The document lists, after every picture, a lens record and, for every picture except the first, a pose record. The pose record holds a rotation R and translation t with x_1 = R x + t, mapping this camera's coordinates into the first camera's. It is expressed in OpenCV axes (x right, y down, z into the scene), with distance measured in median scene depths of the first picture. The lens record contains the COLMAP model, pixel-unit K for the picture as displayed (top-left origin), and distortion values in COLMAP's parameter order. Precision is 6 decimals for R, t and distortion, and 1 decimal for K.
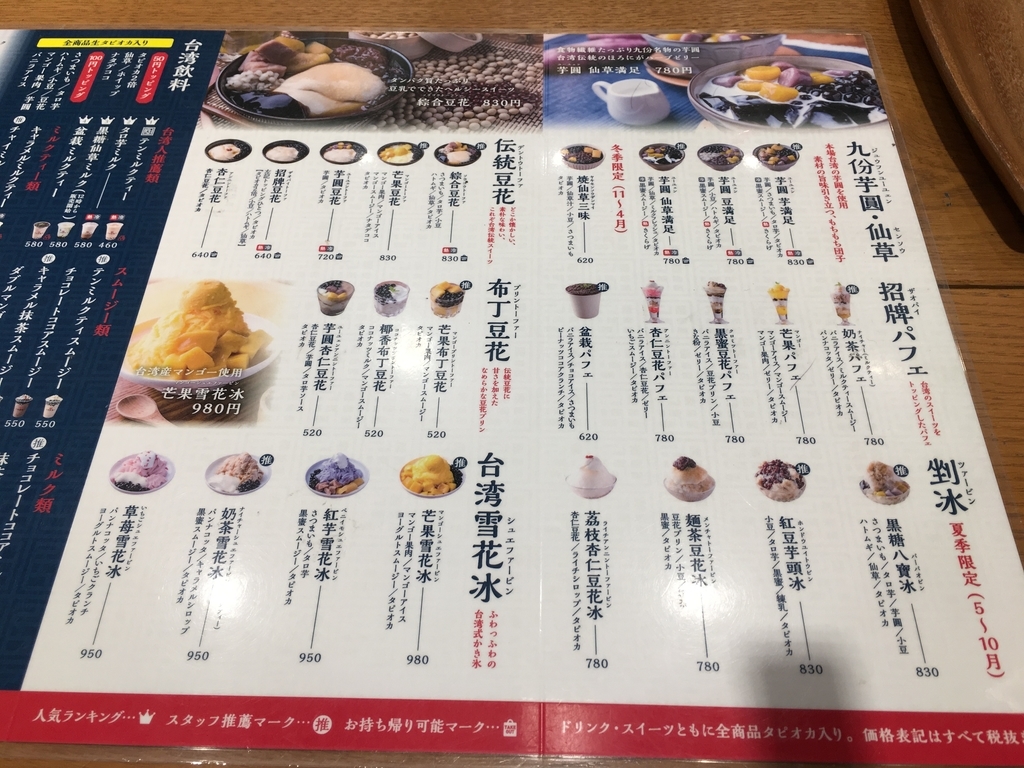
lens RADIAL K [[873.5, 0, 514.3], [0, 873.5, 388.4], [0, 0, 1]] dist [0.067316, -0.115130]
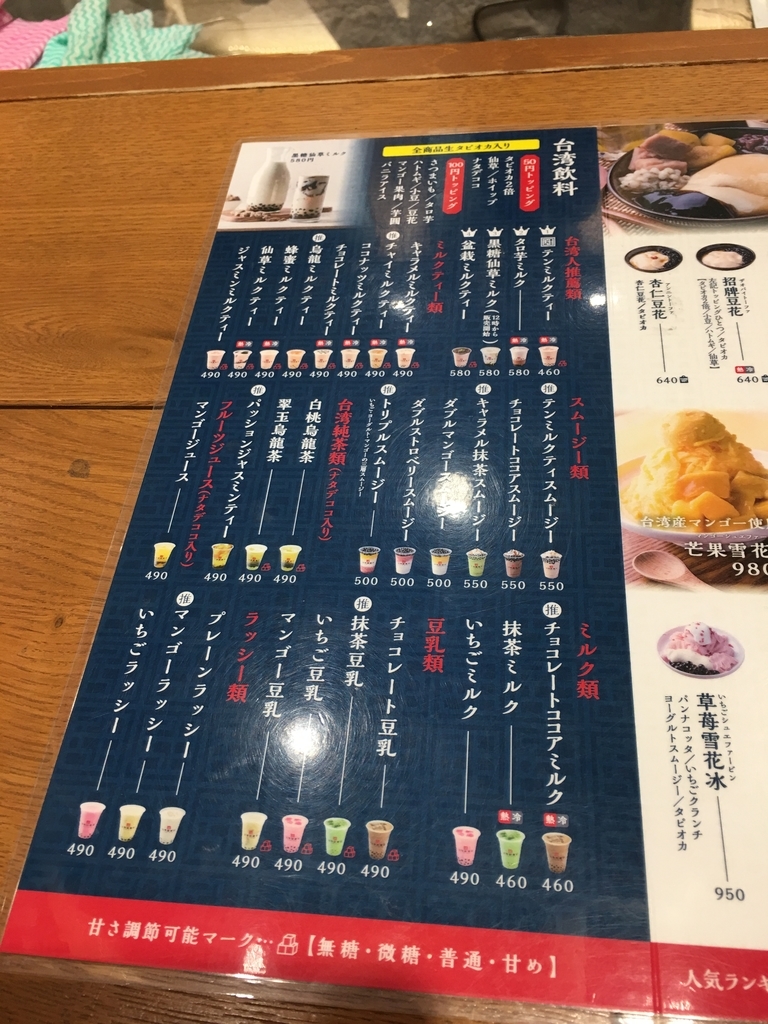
lens RADIAL K [[873.5, 0, 387.4], [0, 873.5, 512.3], [0, 0, 1]] dist [0.067316, -0.115130]
pose [[0.991547, 0.000232, -0.129750, -0.506915], [-0.003321, 0.999716, -0.023591, -0.007499], [0.129708, 0.023822, 0.991266, 0.149337]]
